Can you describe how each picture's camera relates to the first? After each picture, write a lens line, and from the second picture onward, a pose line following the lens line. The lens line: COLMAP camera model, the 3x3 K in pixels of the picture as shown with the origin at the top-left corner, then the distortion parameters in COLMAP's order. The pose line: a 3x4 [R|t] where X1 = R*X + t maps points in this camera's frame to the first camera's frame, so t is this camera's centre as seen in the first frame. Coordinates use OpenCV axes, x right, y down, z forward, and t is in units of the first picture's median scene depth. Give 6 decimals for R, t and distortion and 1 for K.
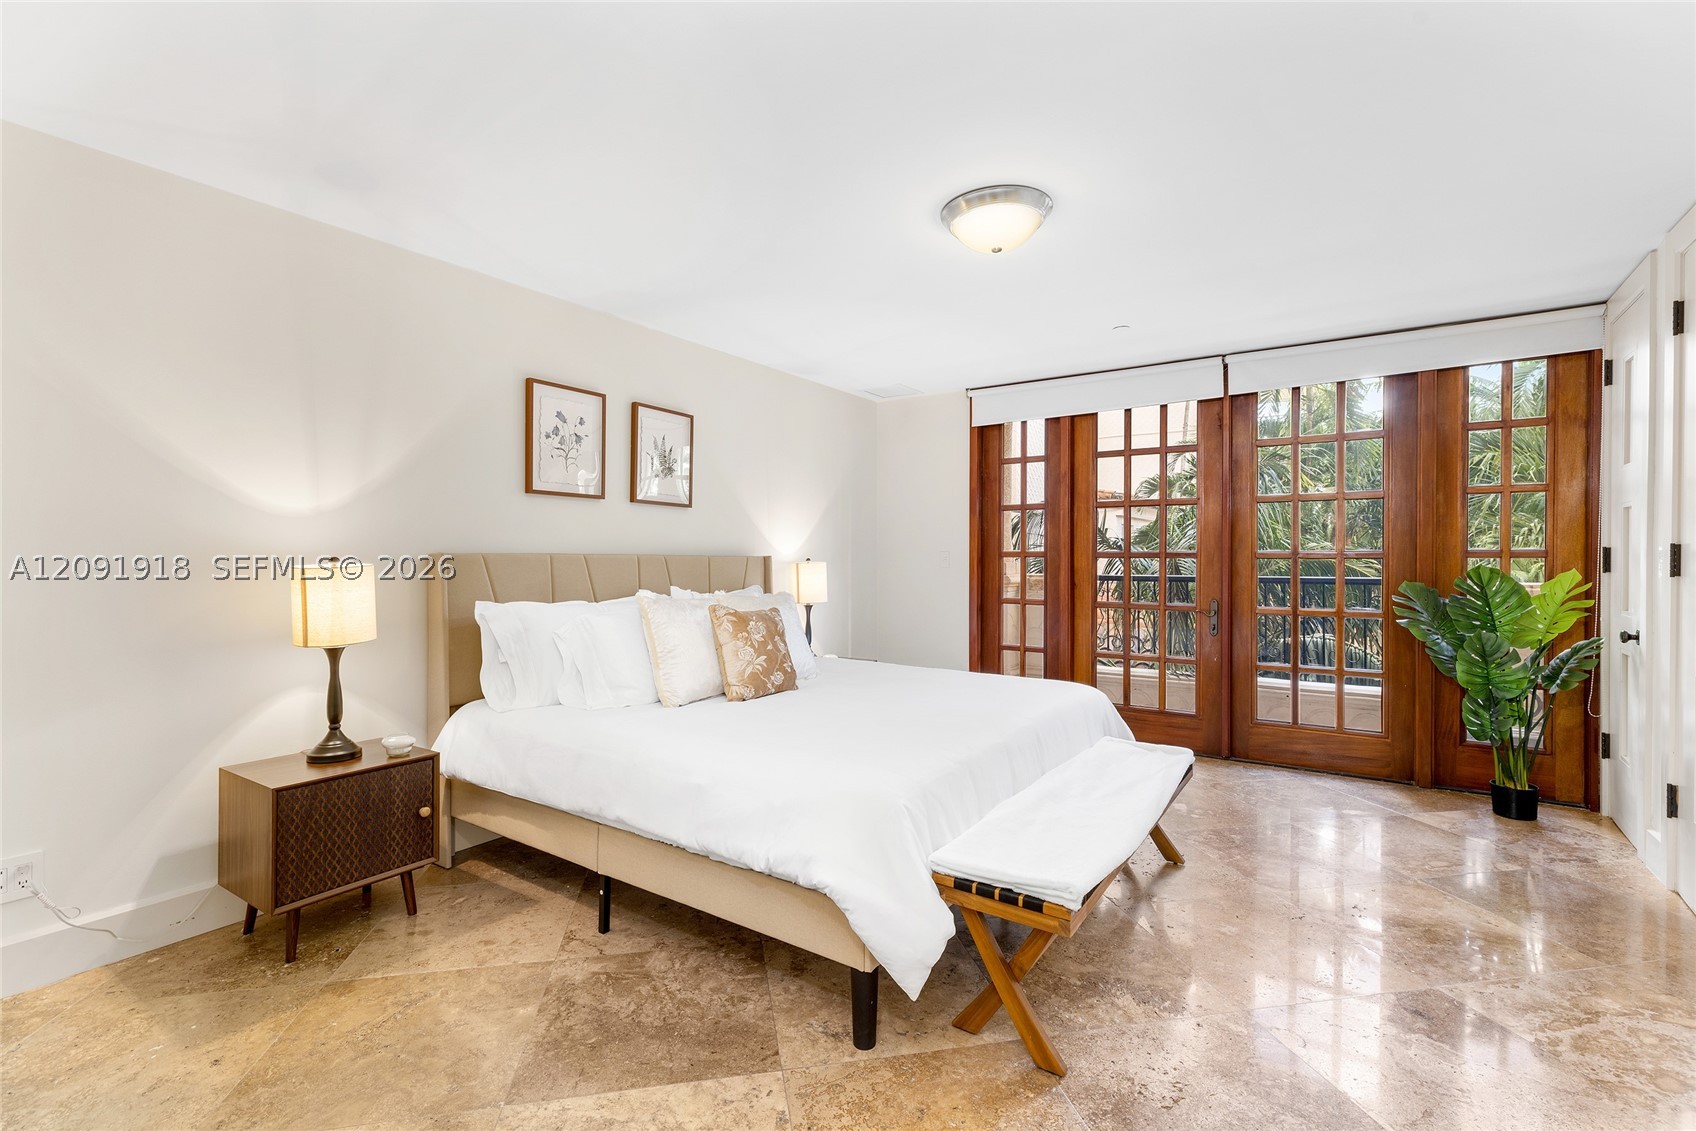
lens RADIAL K [[746.7, 0, 847.8], [0, 746.7, 559.1], [0, 0, 1]] dist [0.006867, 0.001577]
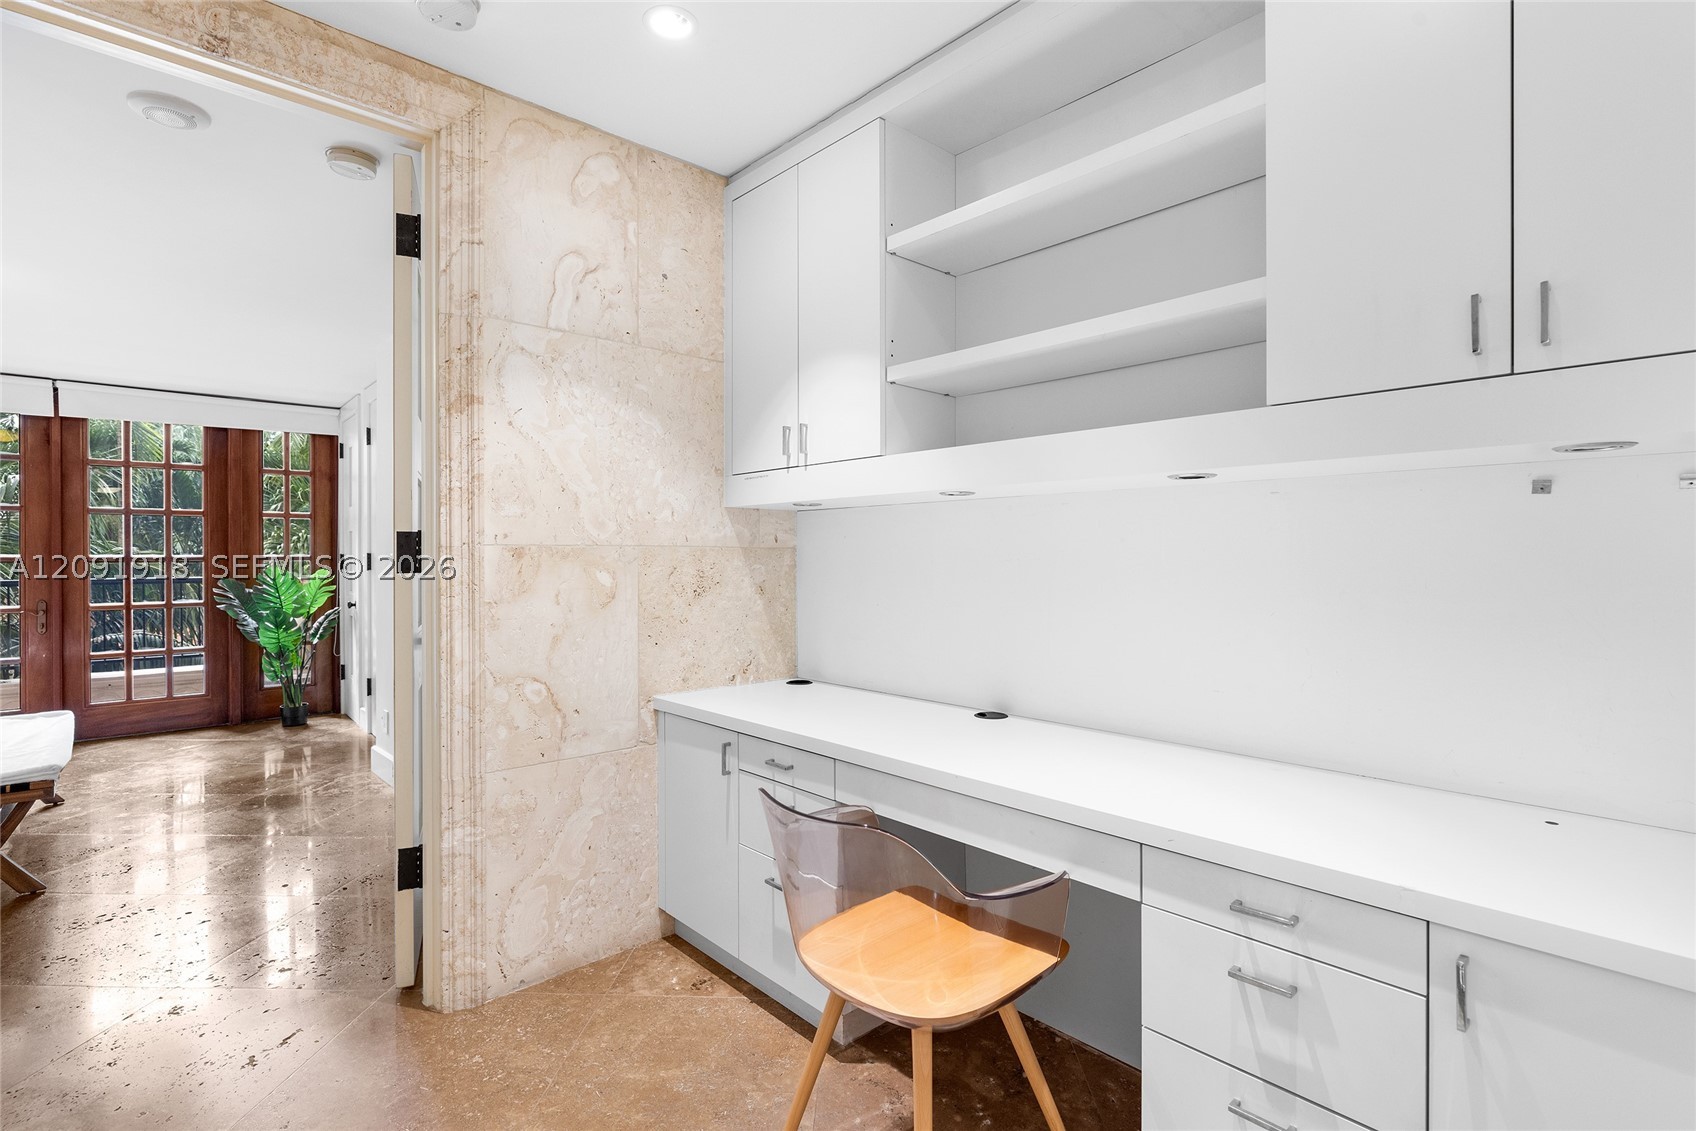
lens RADIAL K [[781.8, 0, 847.8], [0, 781.8, 560.0], [0, 0, 1]] dist [-0.001320, -0.000923]
pose [[0.217437, -0.006331, 0.976054, -0.432902], [0.007209, 0.999962, 0.004880, -0.002355], [-0.976048, 0.005975, 0.217474, -0.463608]]
